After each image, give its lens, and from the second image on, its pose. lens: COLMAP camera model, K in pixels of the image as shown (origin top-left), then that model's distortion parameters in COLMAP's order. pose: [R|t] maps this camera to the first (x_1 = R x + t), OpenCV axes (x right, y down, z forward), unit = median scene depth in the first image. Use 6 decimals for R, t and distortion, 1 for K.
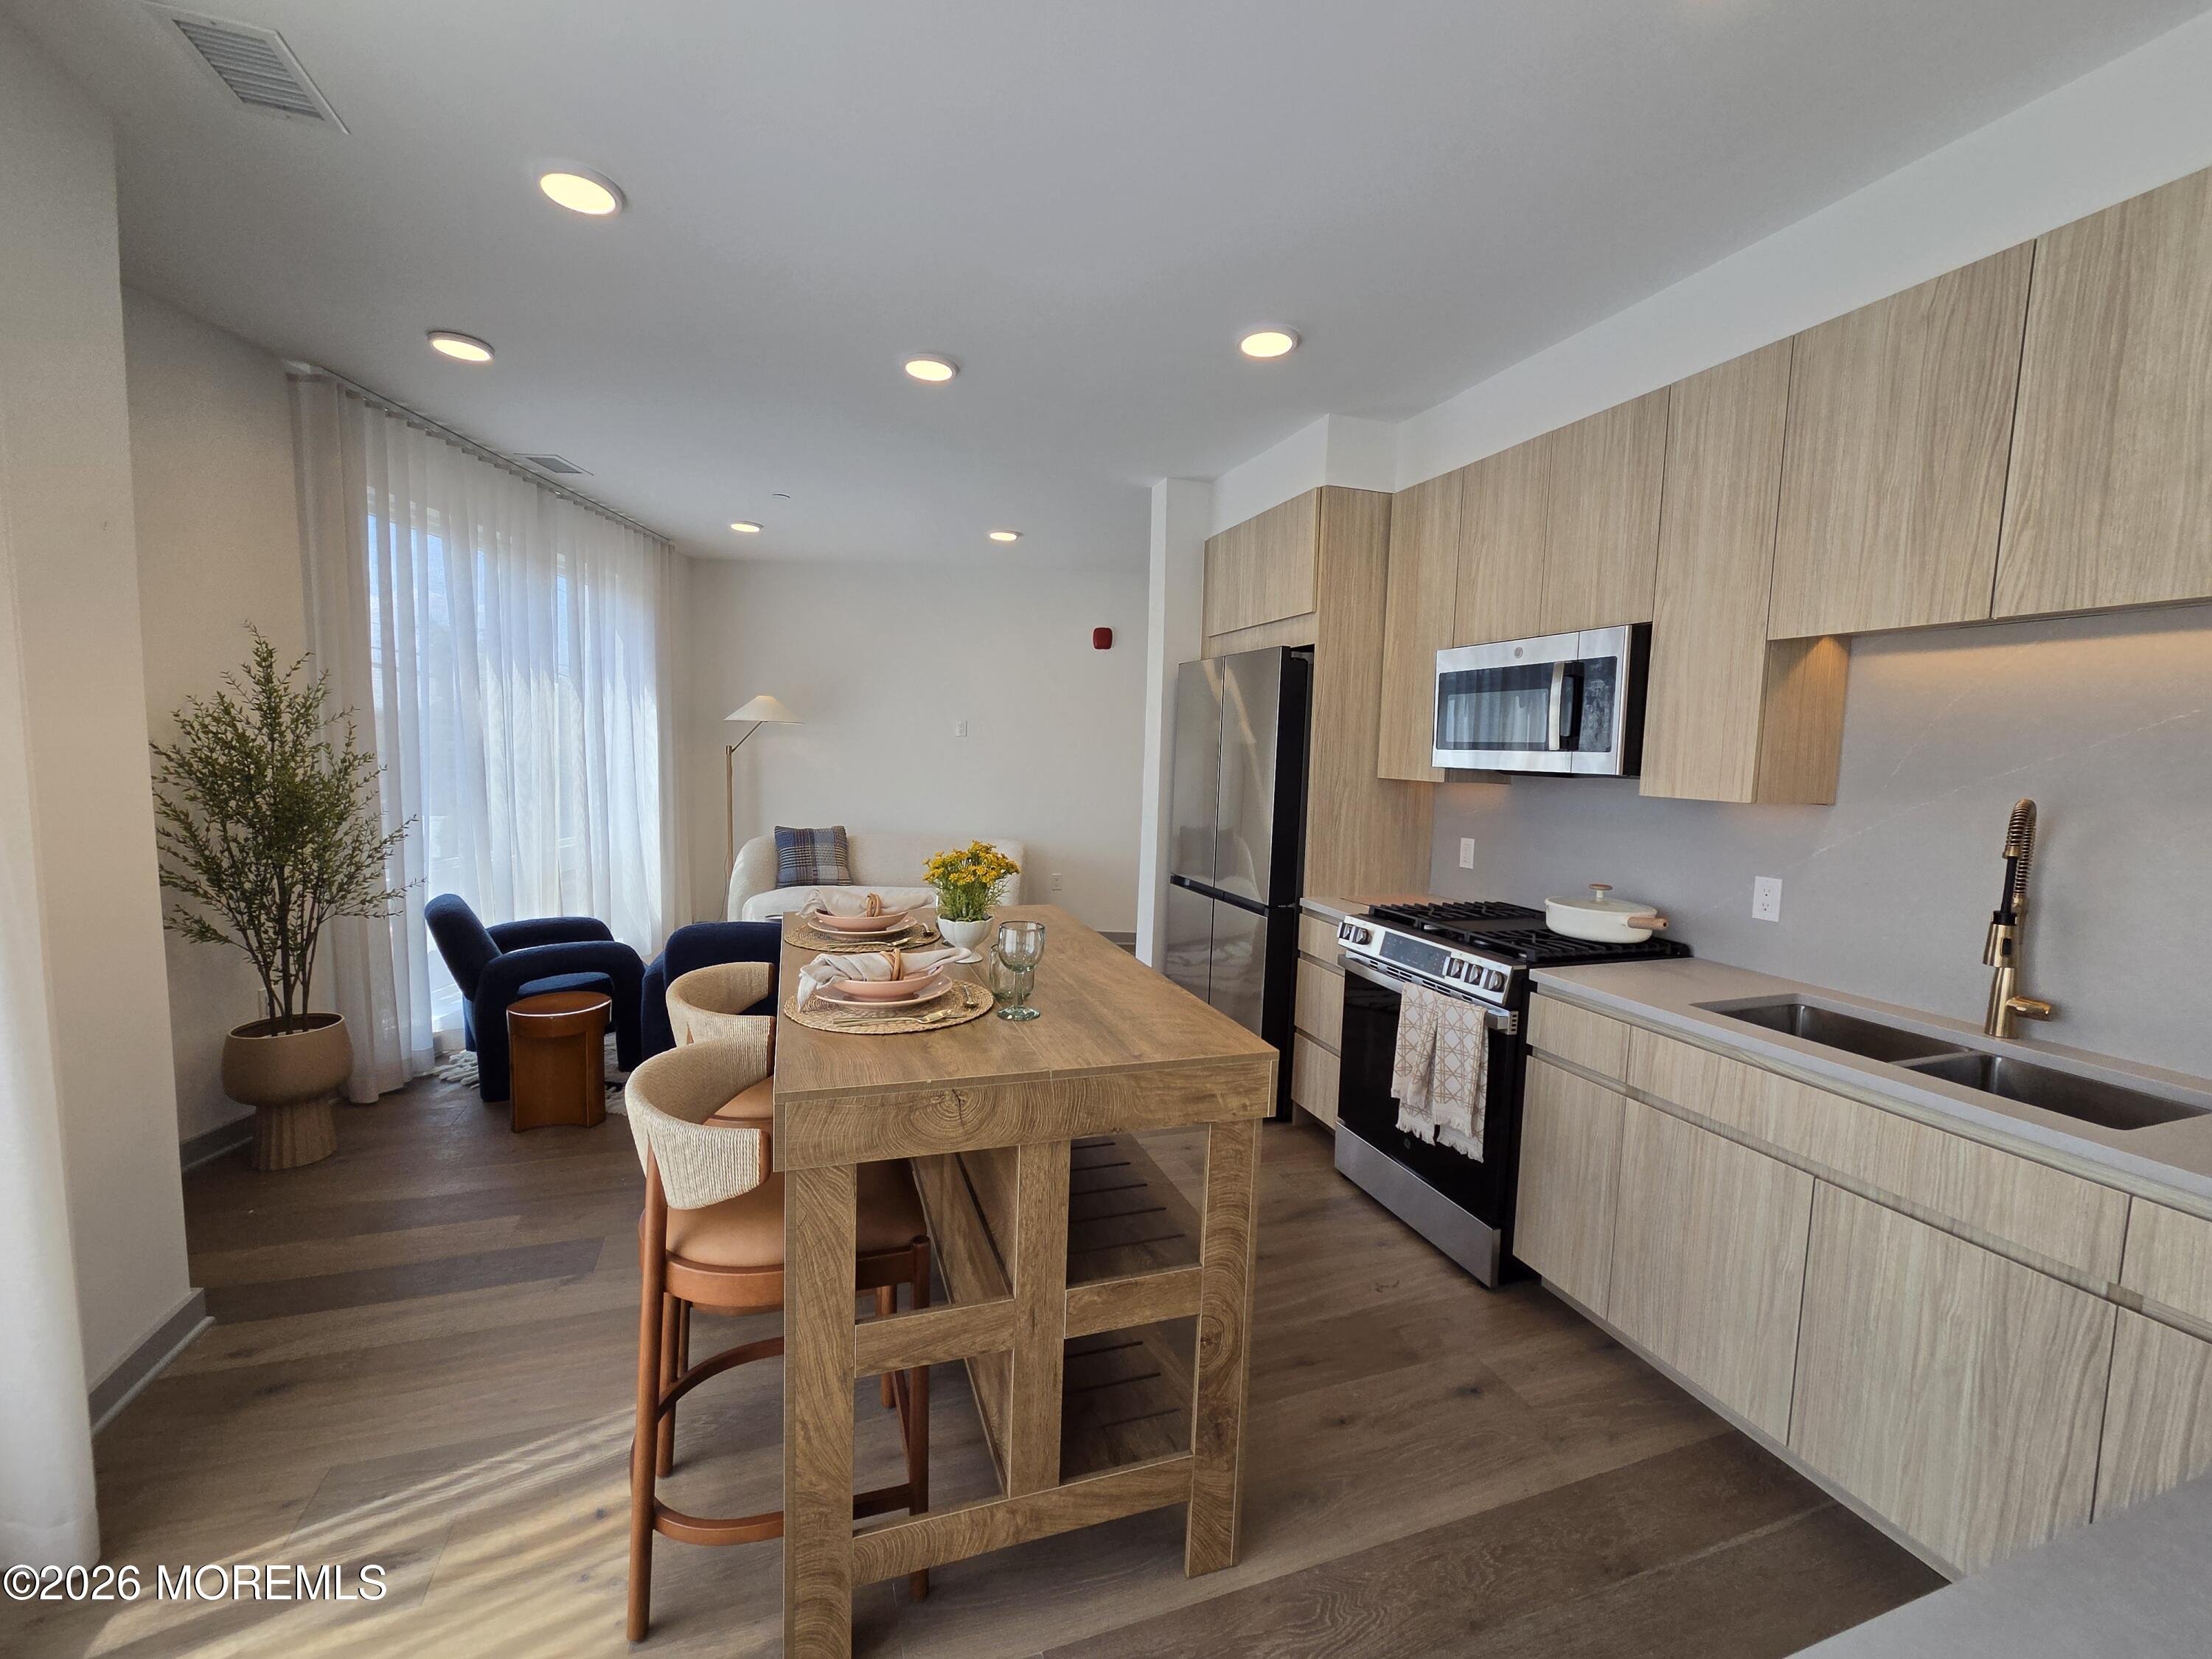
lens RADIAL K [[906.2, 0, 1110.5], [0, 906.2, 826.8], [0, 0, 1]] dist [-0.001073, -0.000036]
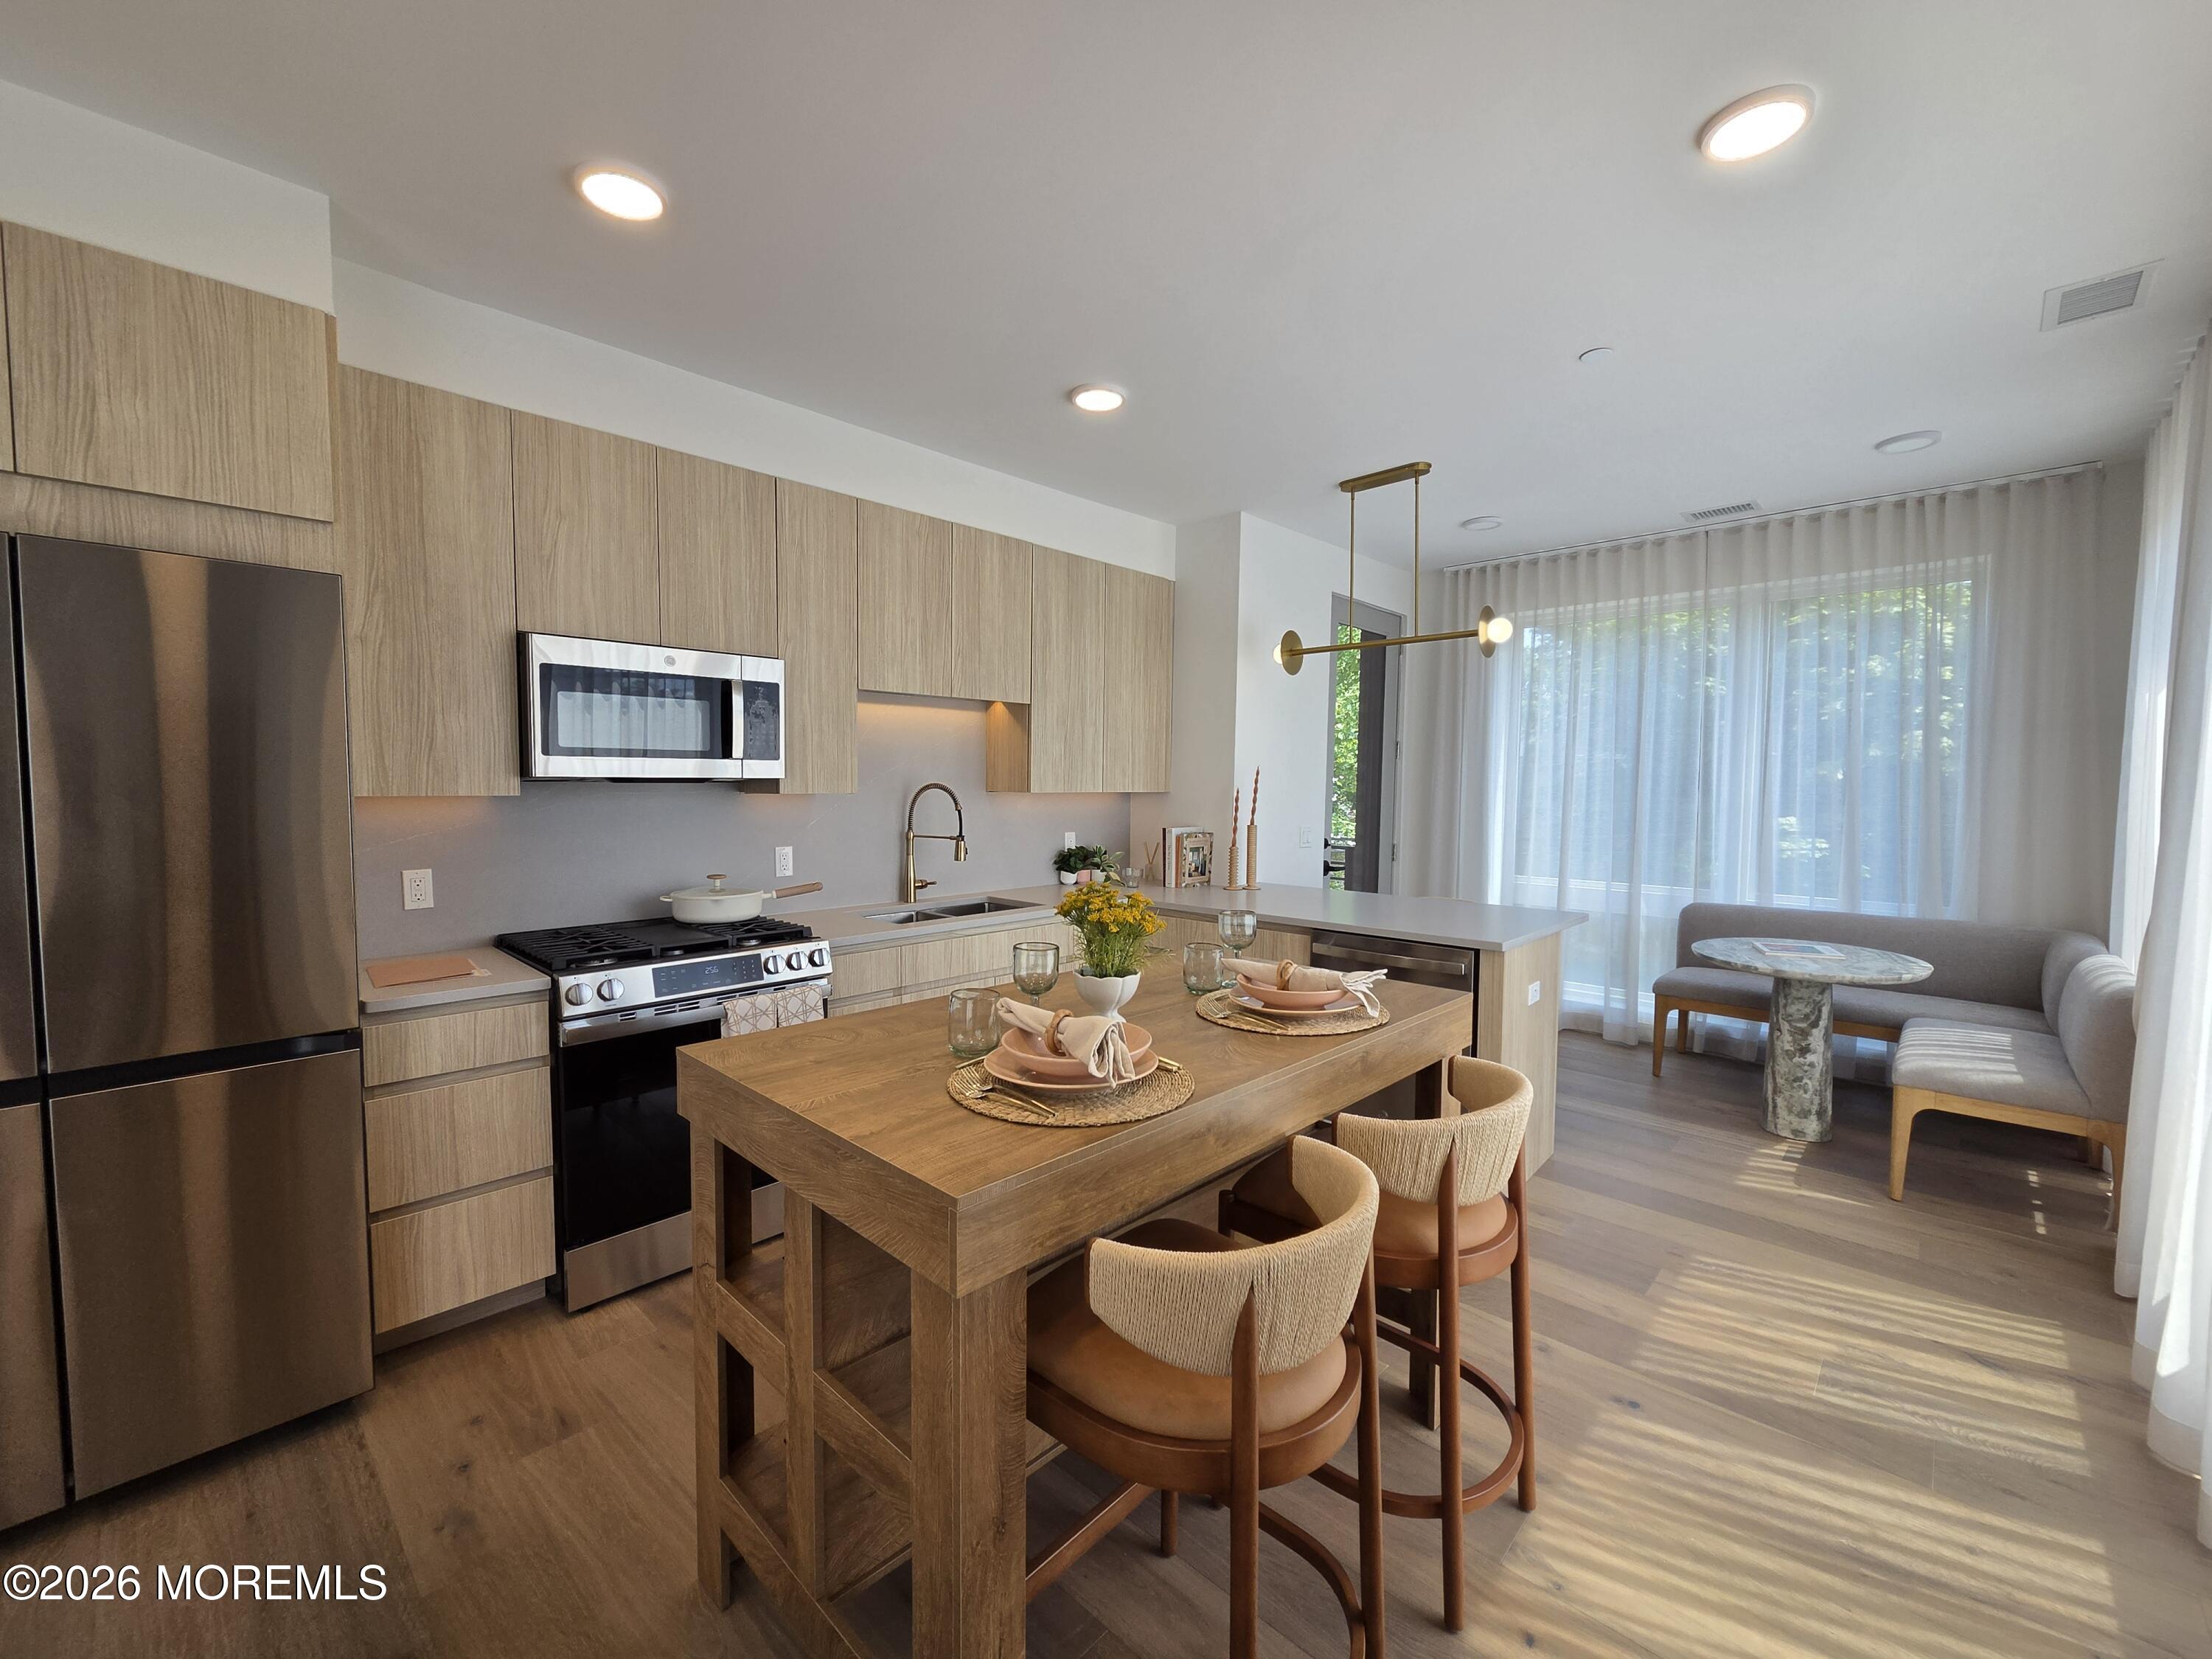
lens RADIAL K [[894.7, 0, 1110.0], [0, 894.7, 831.7], [0, 0, 1]] dist [-0.001573, 0.000730]
pose [[-0.446474, -0.082025, 0.891029, -0.715528], [0.060879, 0.990698, 0.121705, -0.102078], [-0.892723, 0.108583, -0.437327, 1.087282]]
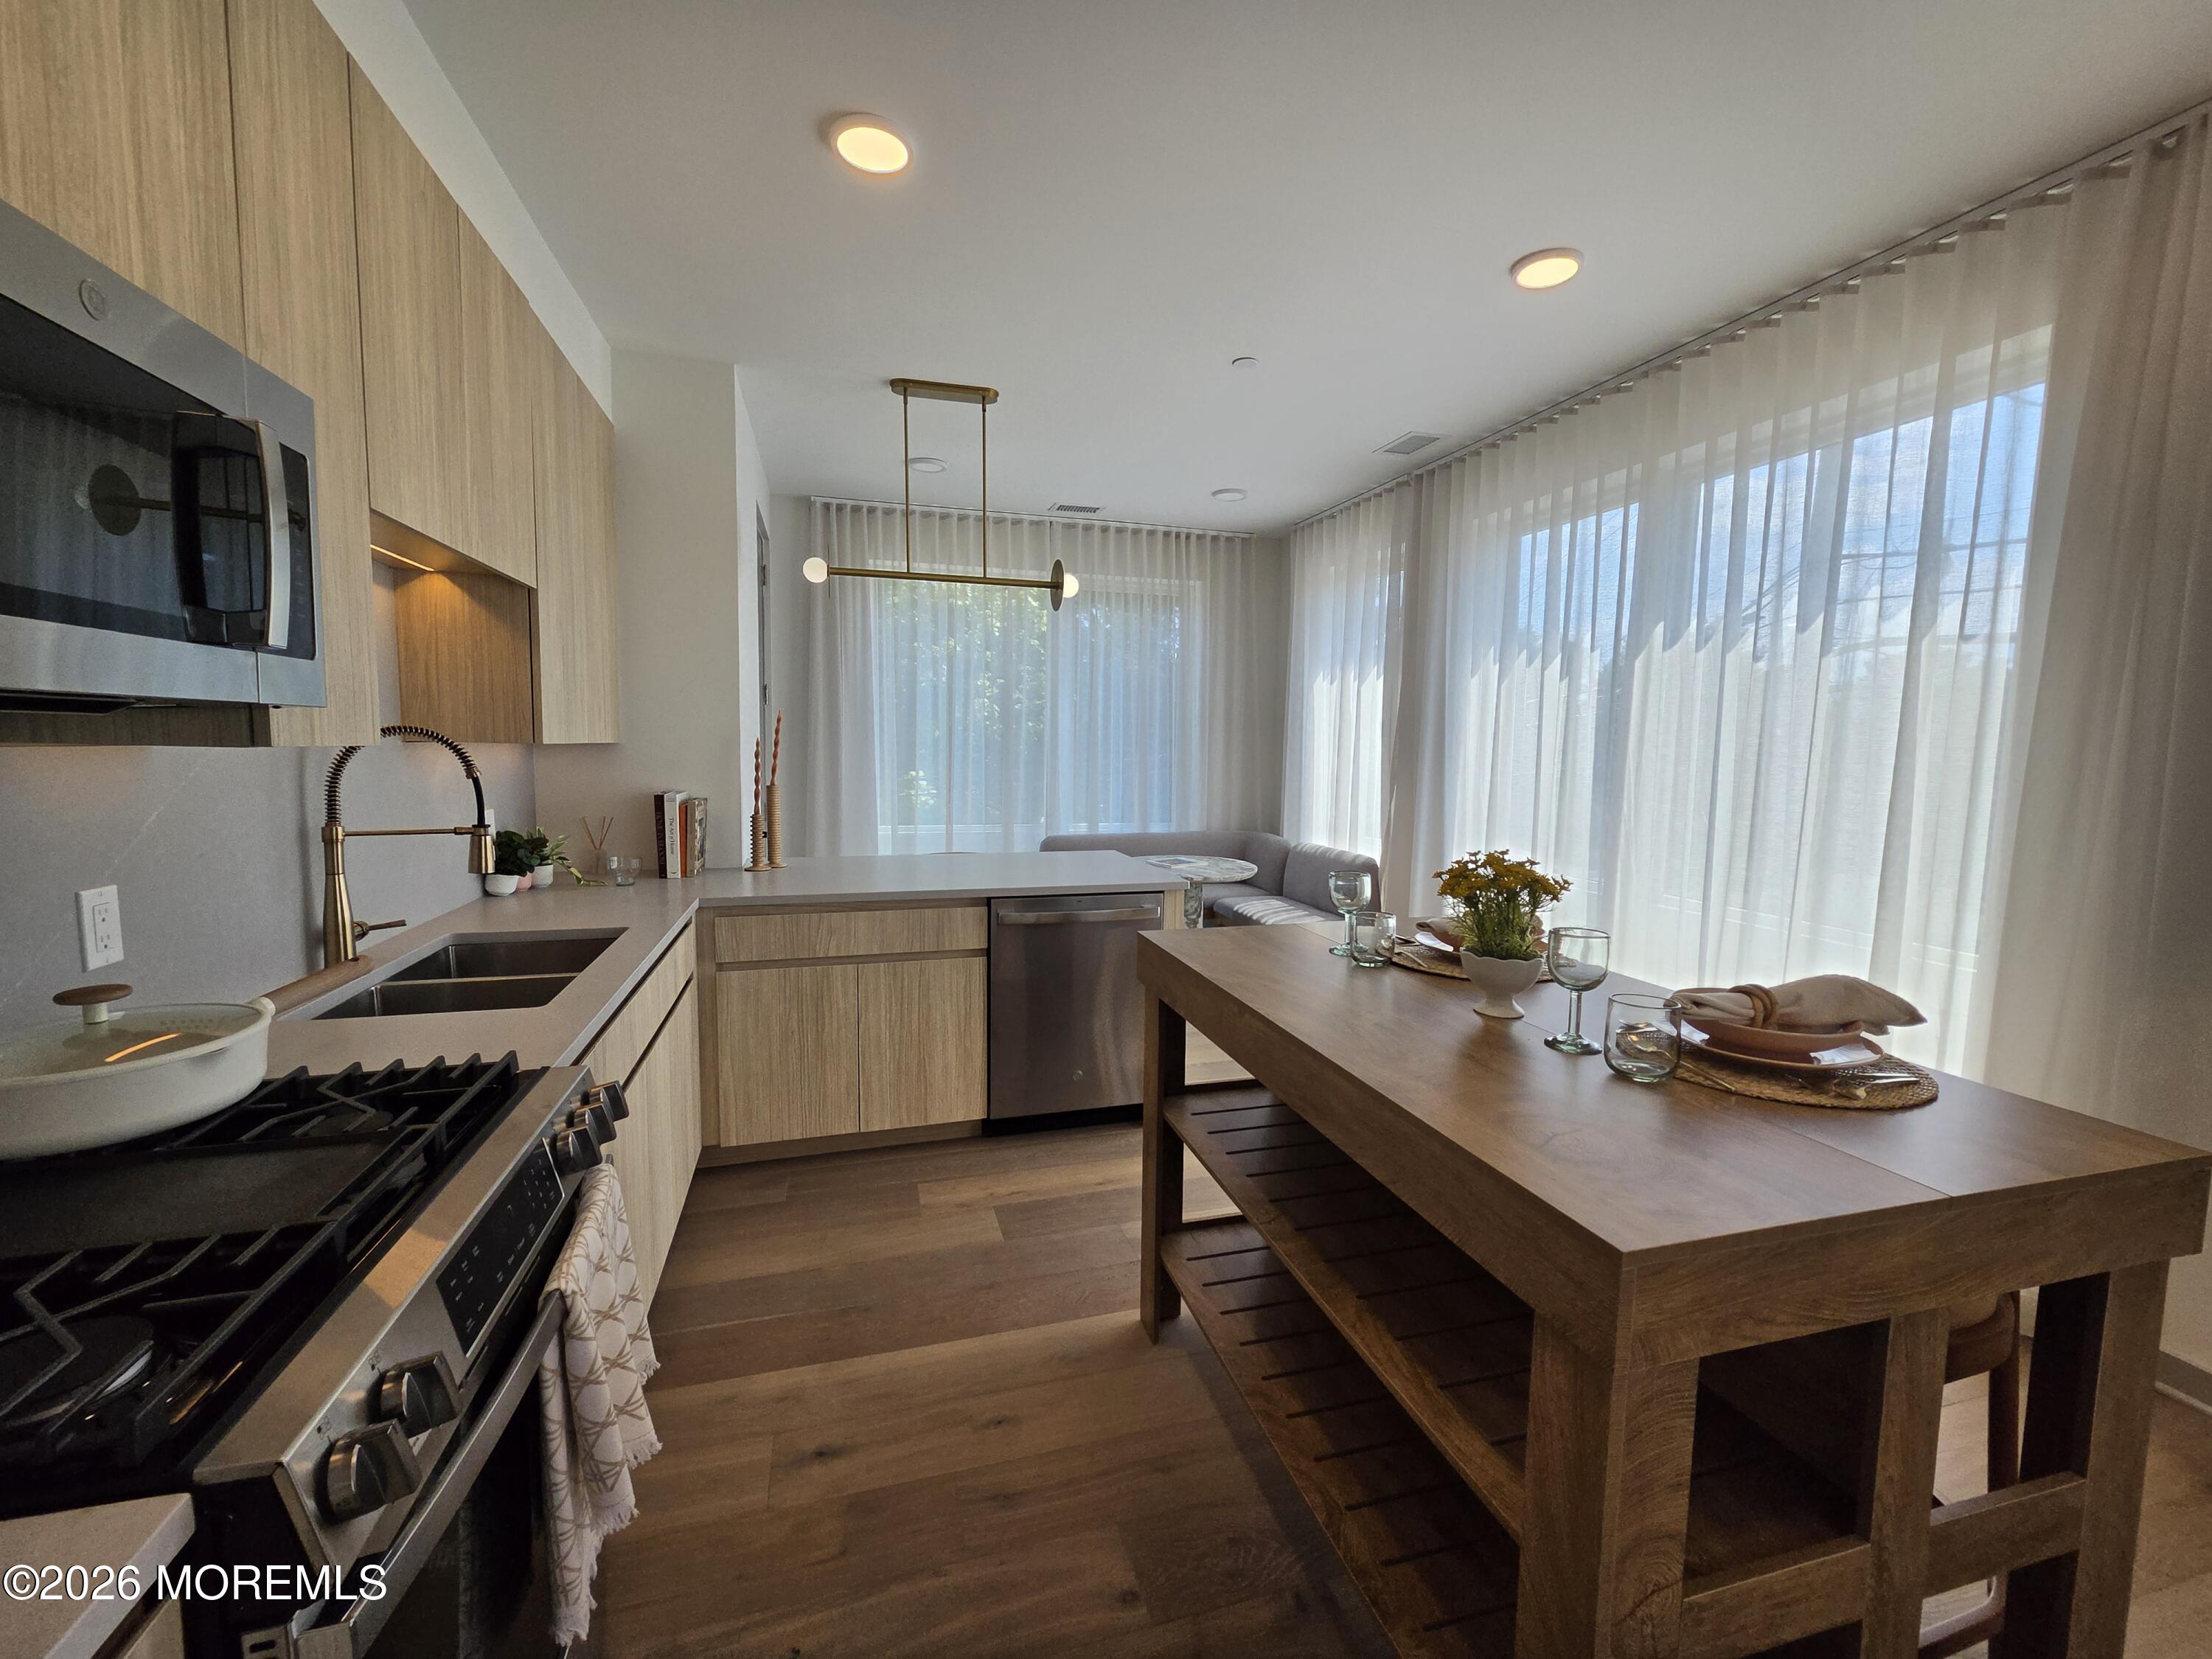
lens RADIAL K [[906.2, 0, 1110.5], [0, 906.2, 826.8], [0, 0, 1]] dist [-0.001073, -0.000036]
pose [[-0.996961, -0.049415, 0.060228, 0.090319], [-0.037672, 0.982486, 0.182491, -0.094404], [-0.068191, 0.179667, -0.981361, 1.392661]]
